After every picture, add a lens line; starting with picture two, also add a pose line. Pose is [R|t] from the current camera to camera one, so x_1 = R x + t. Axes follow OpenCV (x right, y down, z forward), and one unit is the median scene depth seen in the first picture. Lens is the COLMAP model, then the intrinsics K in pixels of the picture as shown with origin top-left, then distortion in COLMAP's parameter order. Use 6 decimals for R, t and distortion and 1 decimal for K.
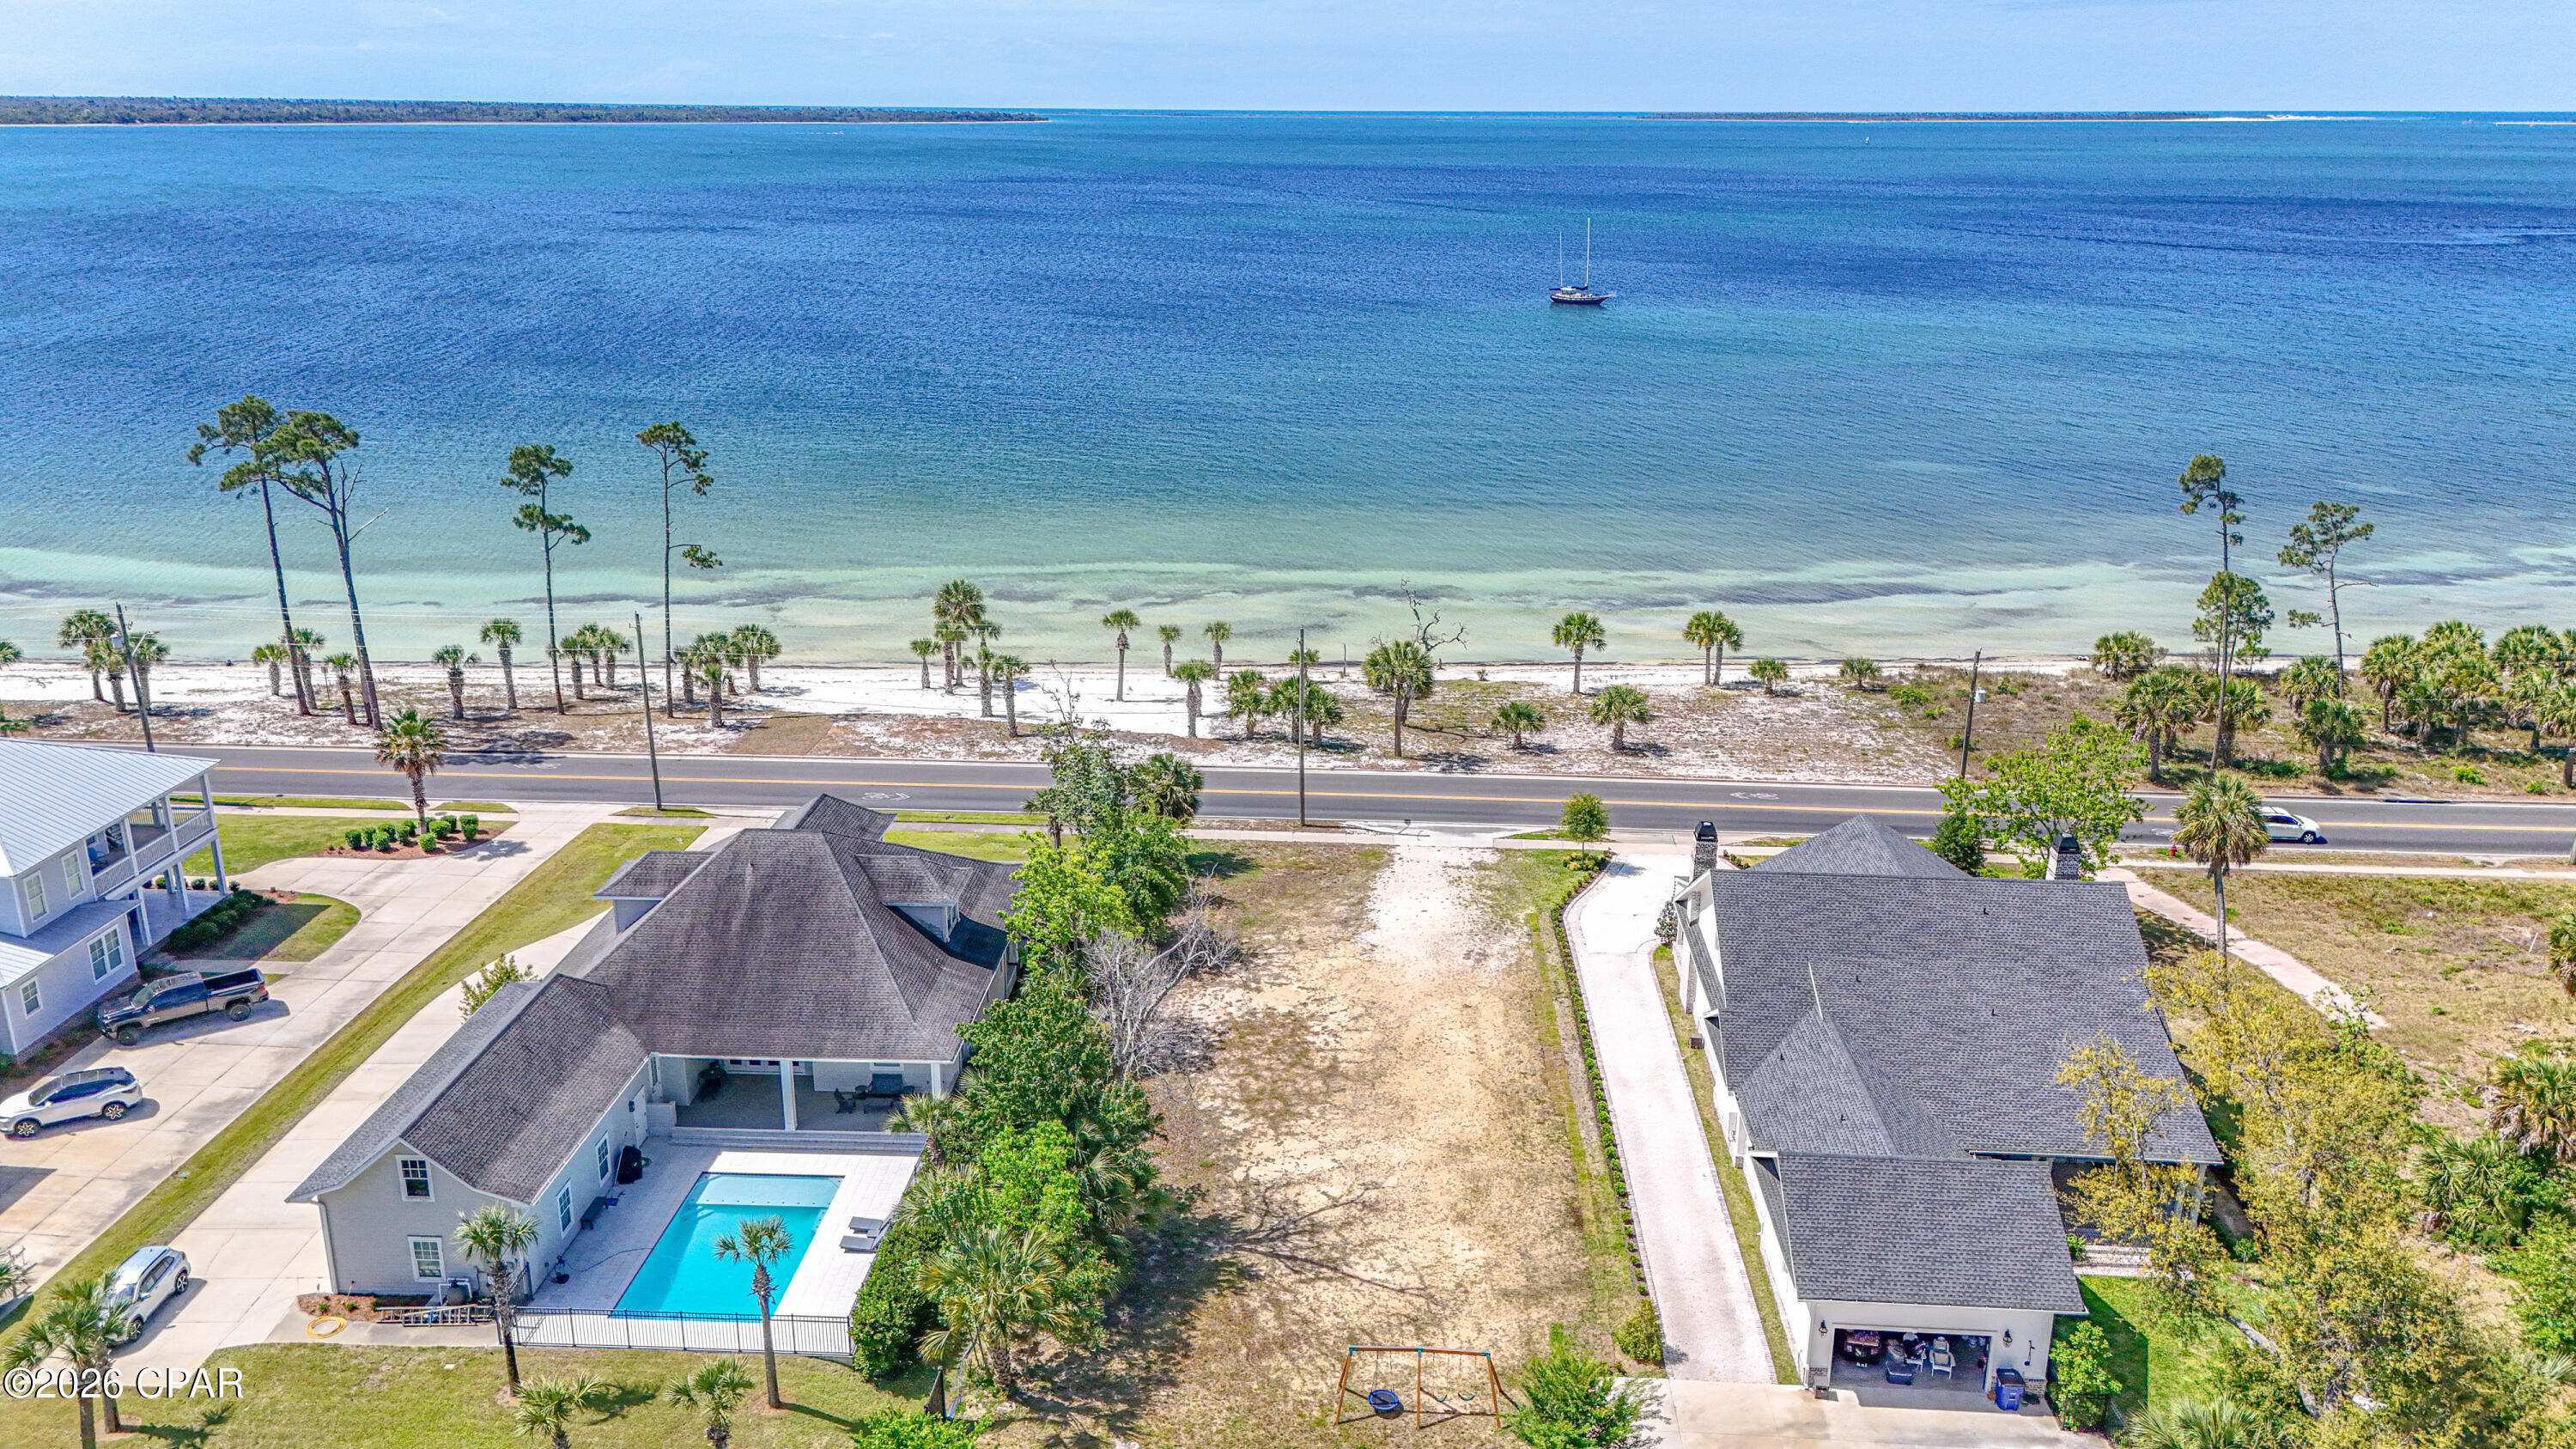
lens RADIAL K [[1890.0, 0, 1284.9], [0, 1890.0, 706.6], [0, 0, 1]] dist [0.086382, -0.084700]
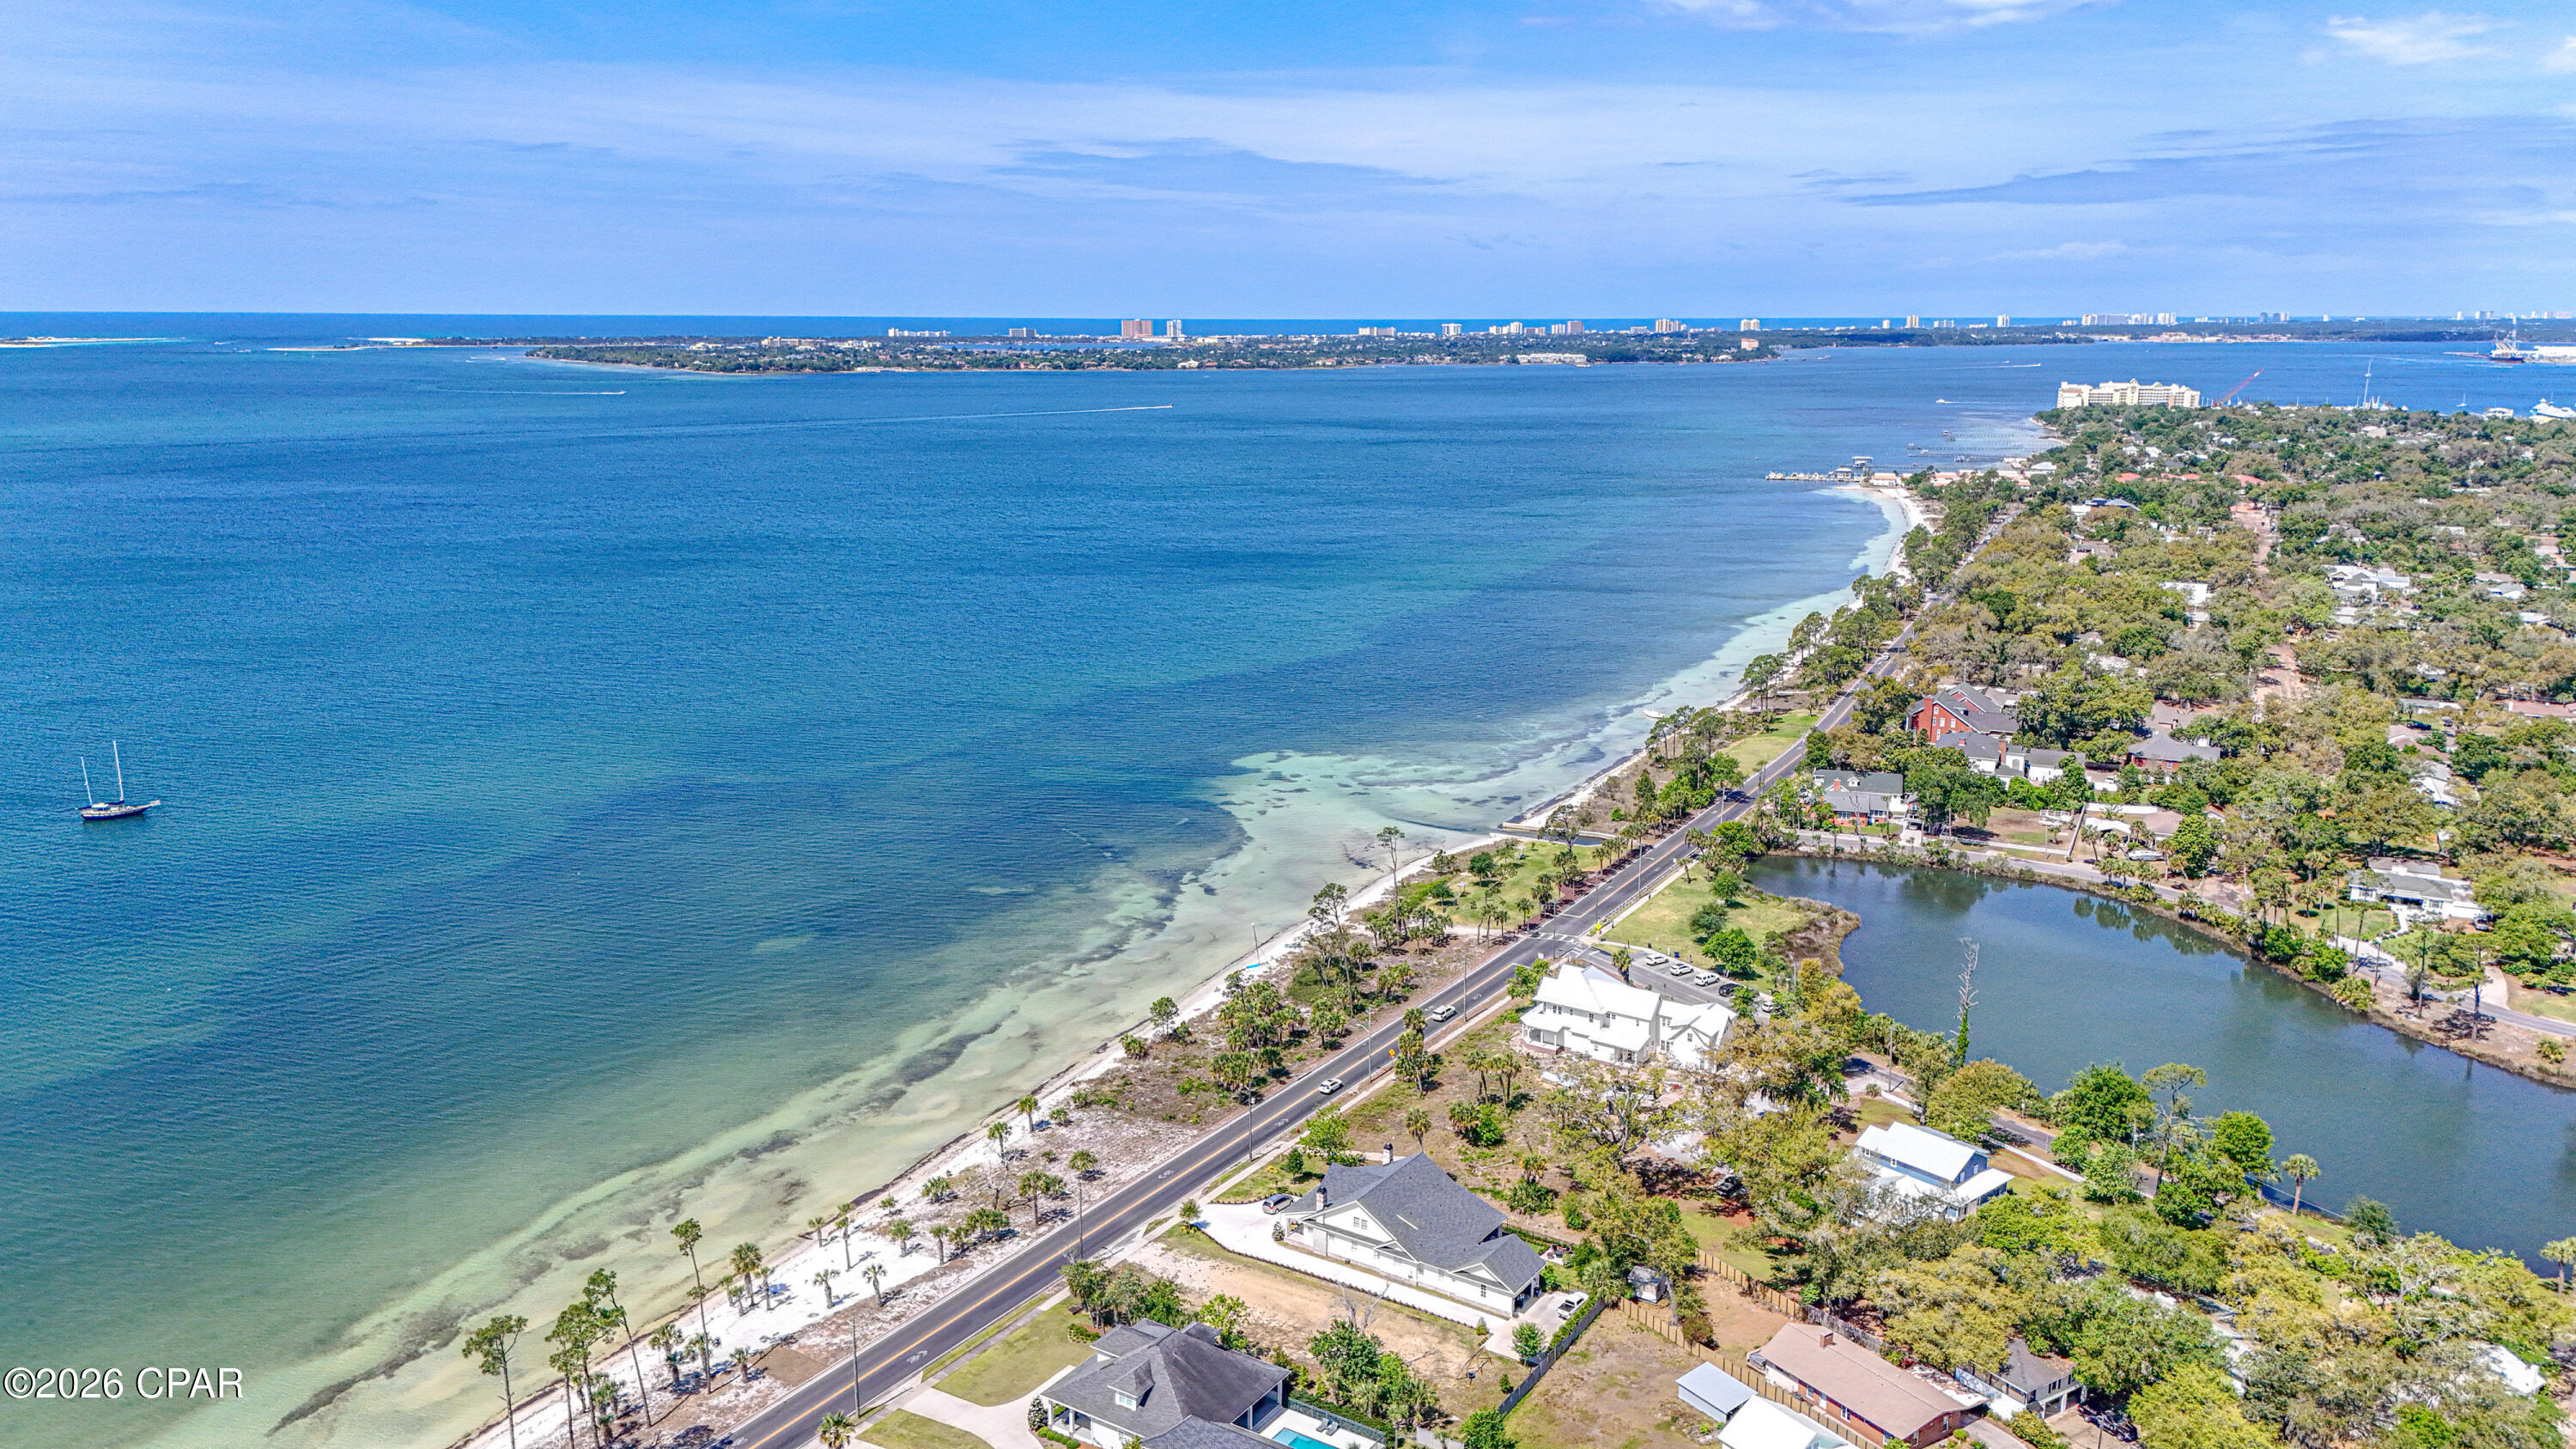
lens RADIAL K [[1890.0, 0, 1284.9], [0, 1890.0, 706.6], [0, 0, 1]] dist [0.086382, -0.084700]
pose [[0.502870, -0.182457, 0.844885, -1.726847], [0.260866, 0.963925, 0.052899, -0.662123], [-0.824058, 0.193801, 0.532325, -0.501706]]
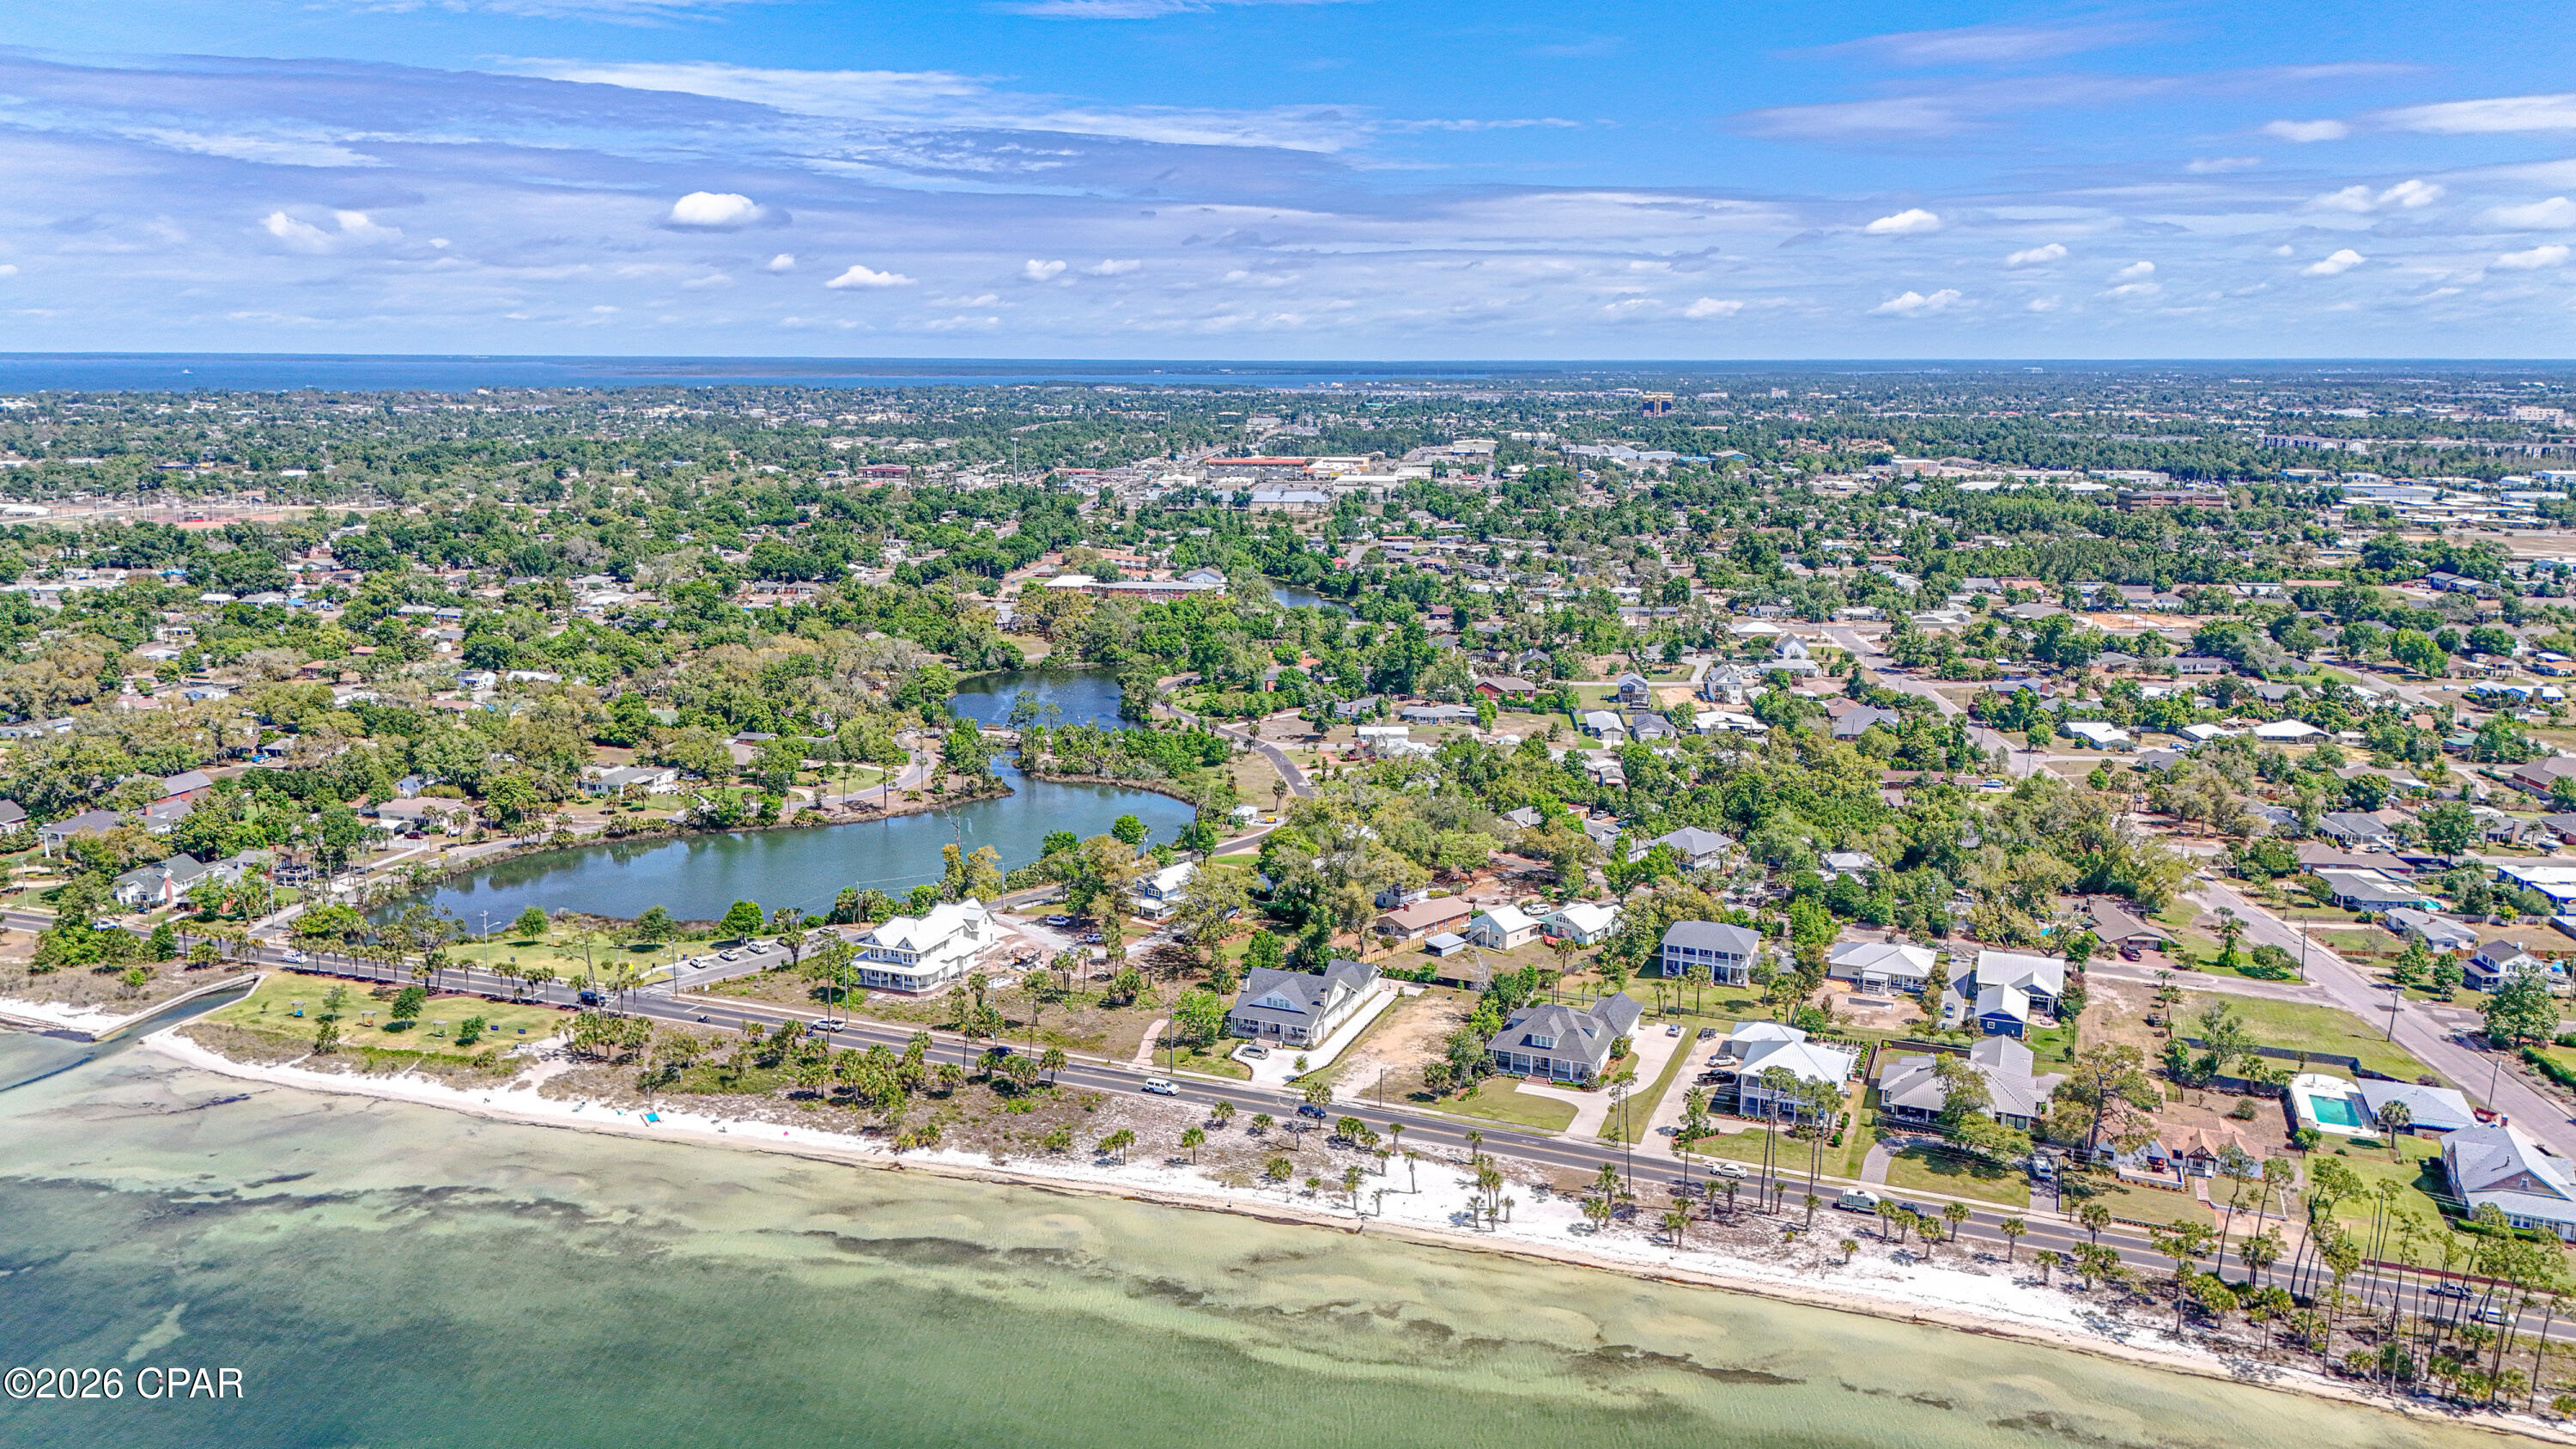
lens RADIAL K [[1890.0, 0, 1284.9], [0, 1890.0, 706.6], [0, 0, 1]] dist [0.086382, -0.084700]
pose [[-0.943159, -0.070293, 0.324823, -0.773873], [0.091692, 0.884405, 0.457625, -1.869986], [-0.319443, 0.461397, -0.827689, 3.324231]]
